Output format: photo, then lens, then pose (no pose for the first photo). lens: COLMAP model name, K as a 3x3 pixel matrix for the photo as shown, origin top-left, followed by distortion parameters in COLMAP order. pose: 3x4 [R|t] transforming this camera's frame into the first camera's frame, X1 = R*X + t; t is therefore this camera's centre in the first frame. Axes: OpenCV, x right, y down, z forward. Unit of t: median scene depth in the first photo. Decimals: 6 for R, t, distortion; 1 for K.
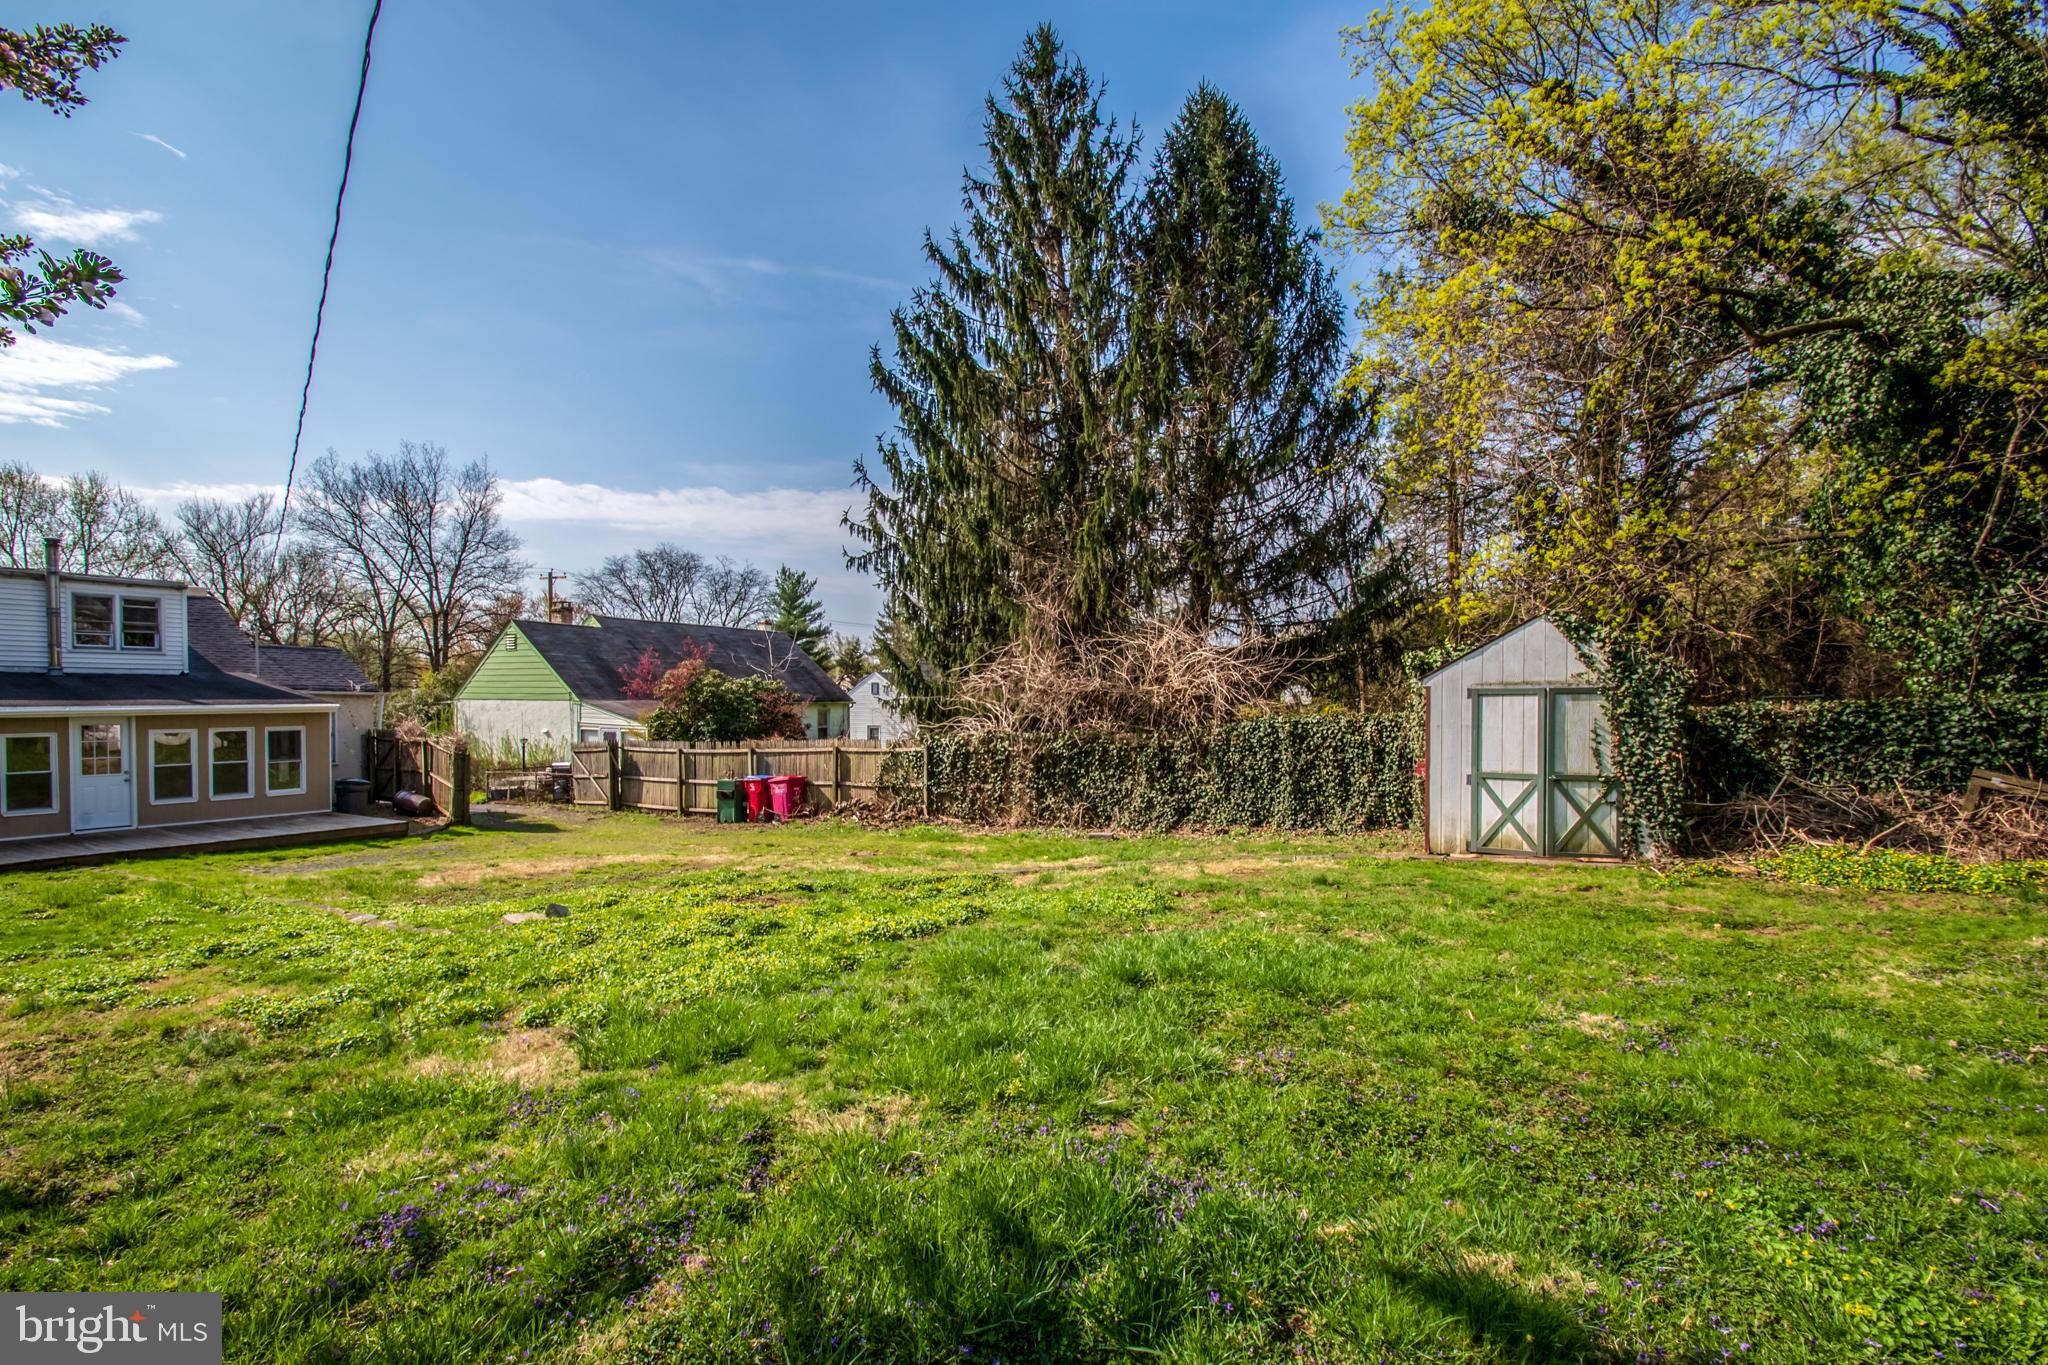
lens RADIAL K [[895.7, 0, 997.6], [0, 895.7, 716.6], [0, 0, 1]] dist [0.010108, -0.016793]
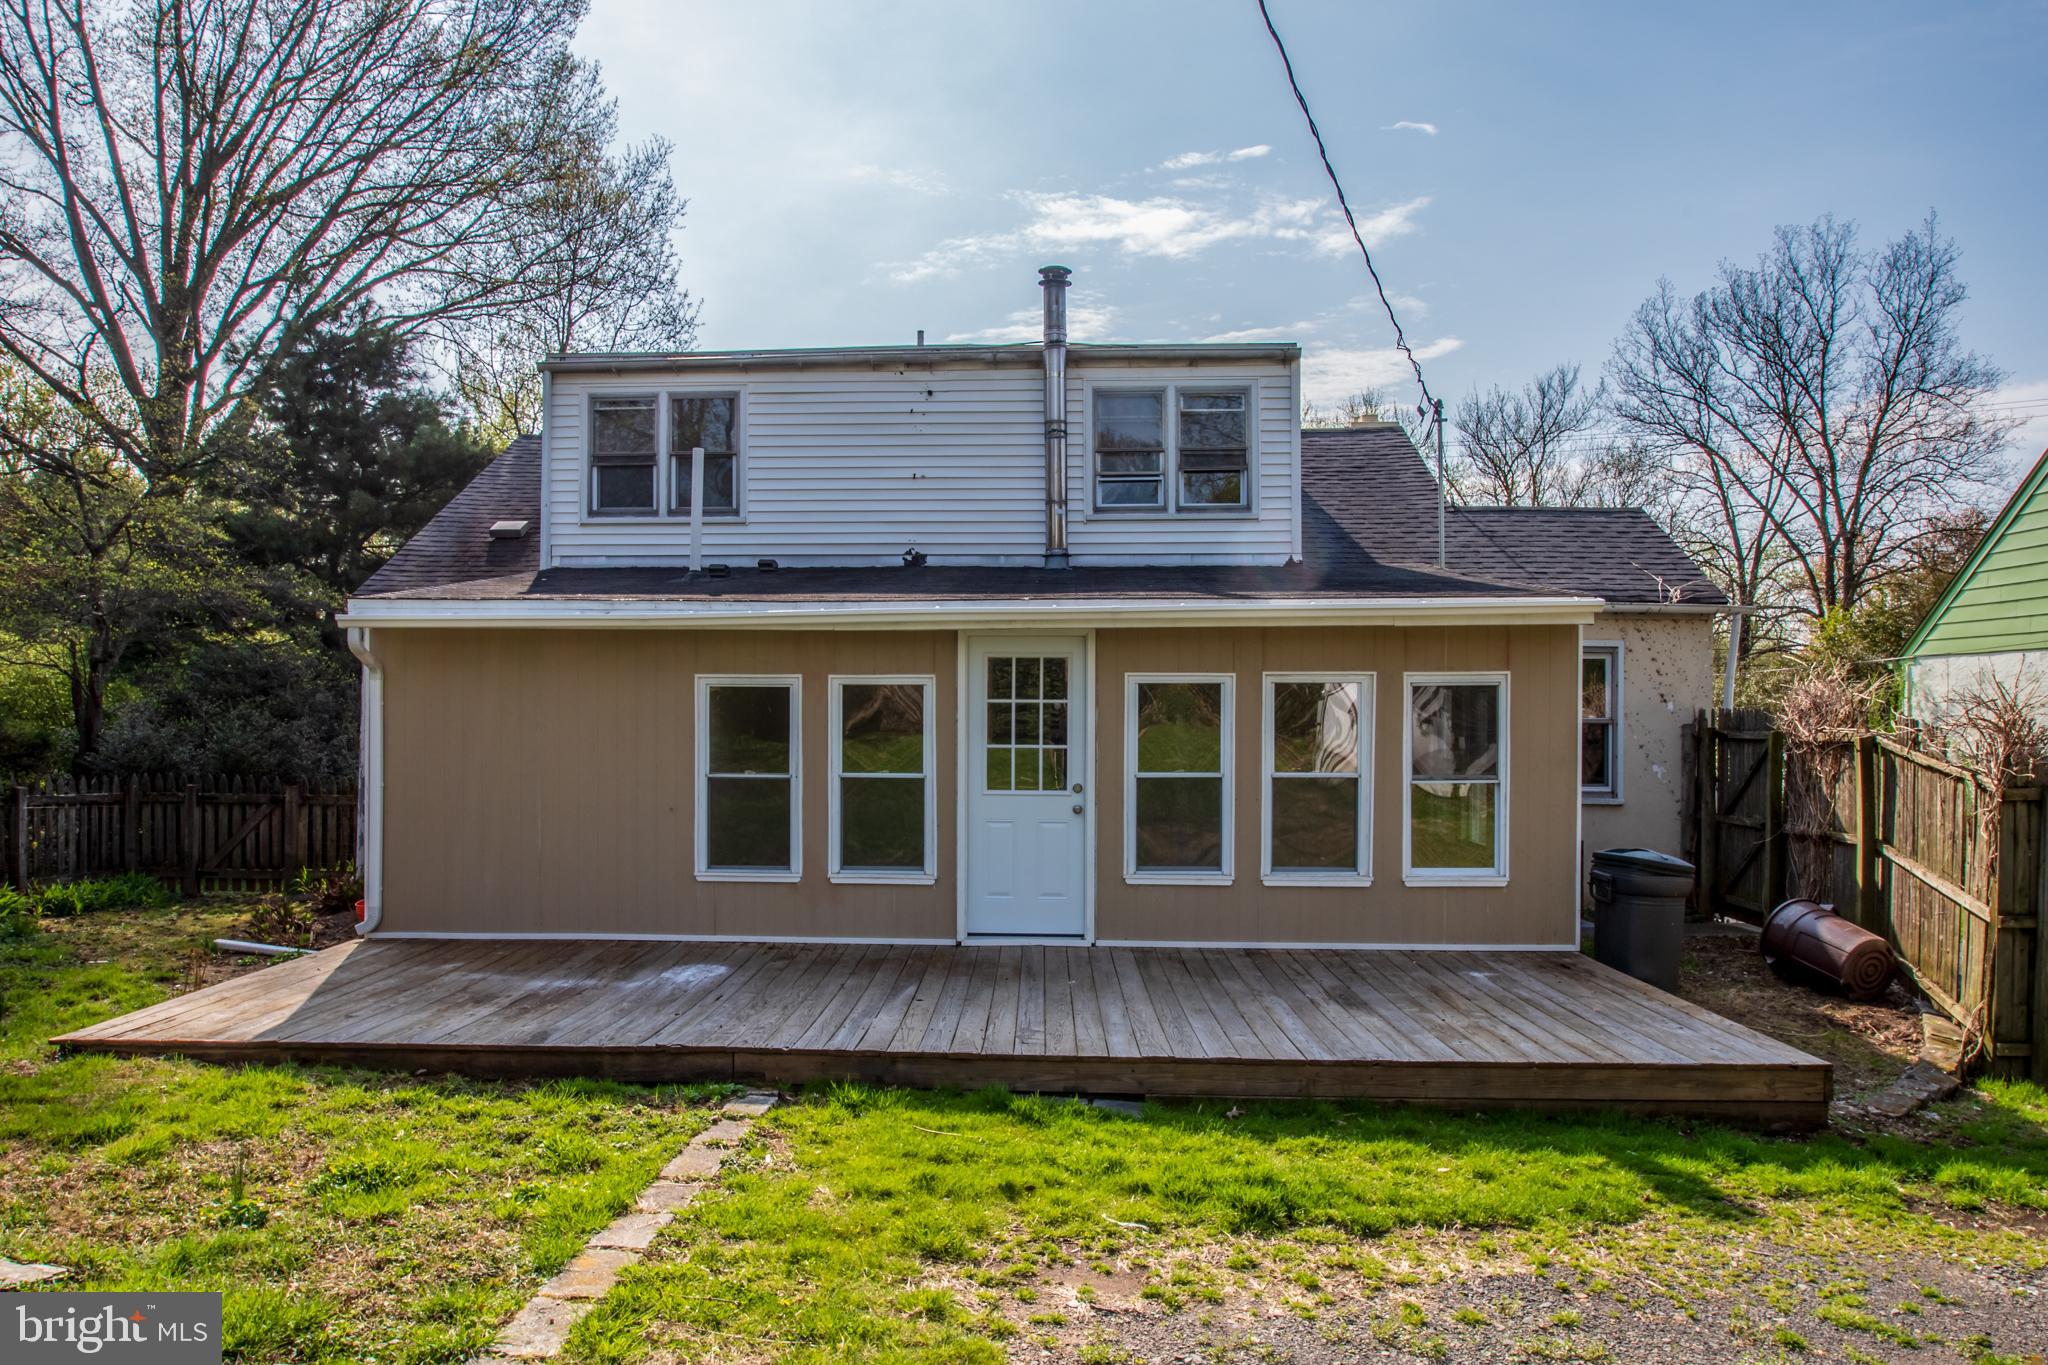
lens RADIAL K [[1419.2, 0, 1021.3], [0, 1419.2, 731.0], [0, 0, 1]] dist [-0.015571, -0.003436]
pose [[0.479693, 0.006662, -0.877411, -0.144407], [-0.017679, 0.999842, -0.002074, 0.012148], [0.877258, 0.016507, 0.479735, 0.211069]]
